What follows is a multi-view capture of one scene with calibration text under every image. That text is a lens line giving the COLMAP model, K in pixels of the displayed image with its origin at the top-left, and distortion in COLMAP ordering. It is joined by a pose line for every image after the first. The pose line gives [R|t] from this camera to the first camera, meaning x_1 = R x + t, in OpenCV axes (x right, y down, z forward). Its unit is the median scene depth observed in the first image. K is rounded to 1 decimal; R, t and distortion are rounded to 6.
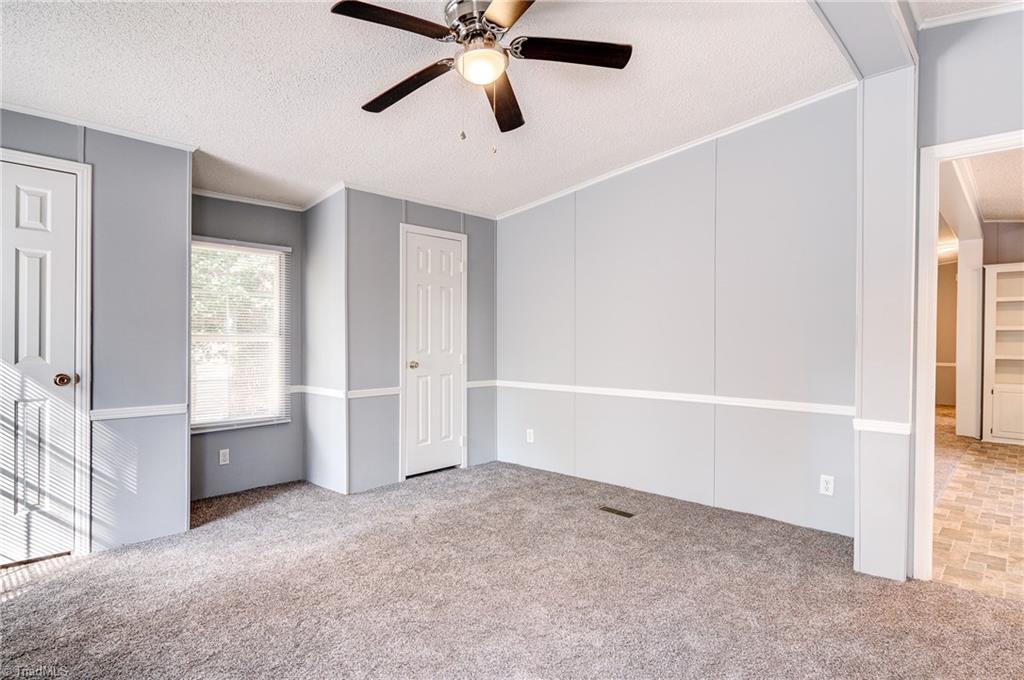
lens RADIAL K [[545.1, 0, 509.6], [0, 545.1, 342.7], [0, 0, 1]] dist [-0.017793, -0.002569]
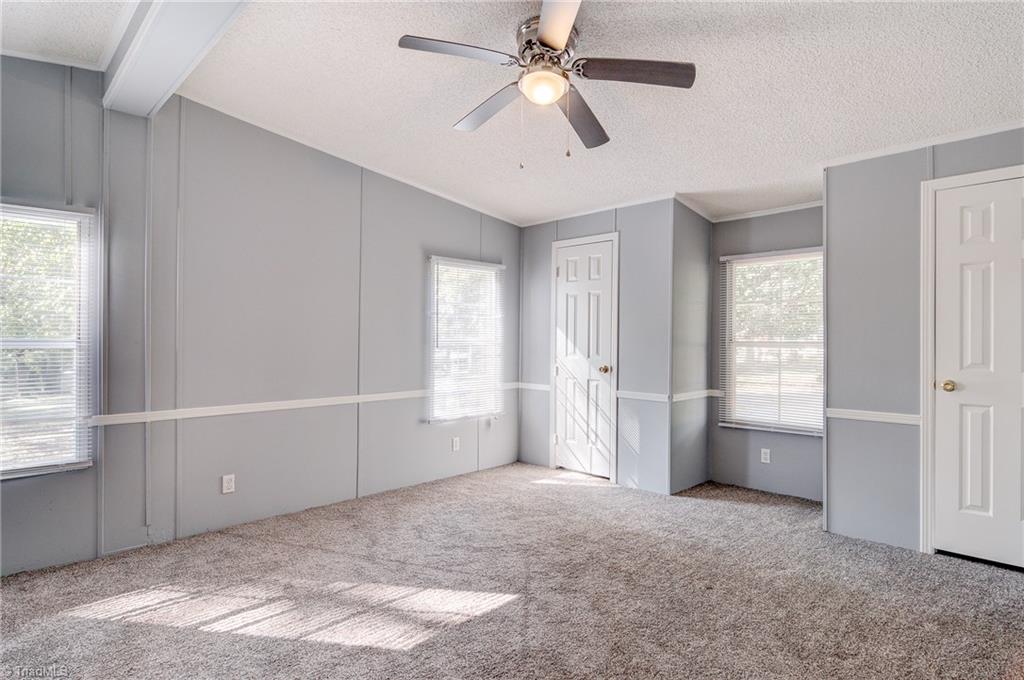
lens RADIAL K [[531.7, 0, 512.0], [0, 531.7, 334.4], [0, 0, 1]] dist [0.001076, -0.000266]
pose [[-0.028365, -0.013362, -0.999508, 0.679309], [-0.012958, 0.999832, -0.012999, -0.009784], [0.999514, 0.012583, -0.028533, 0.670224]]
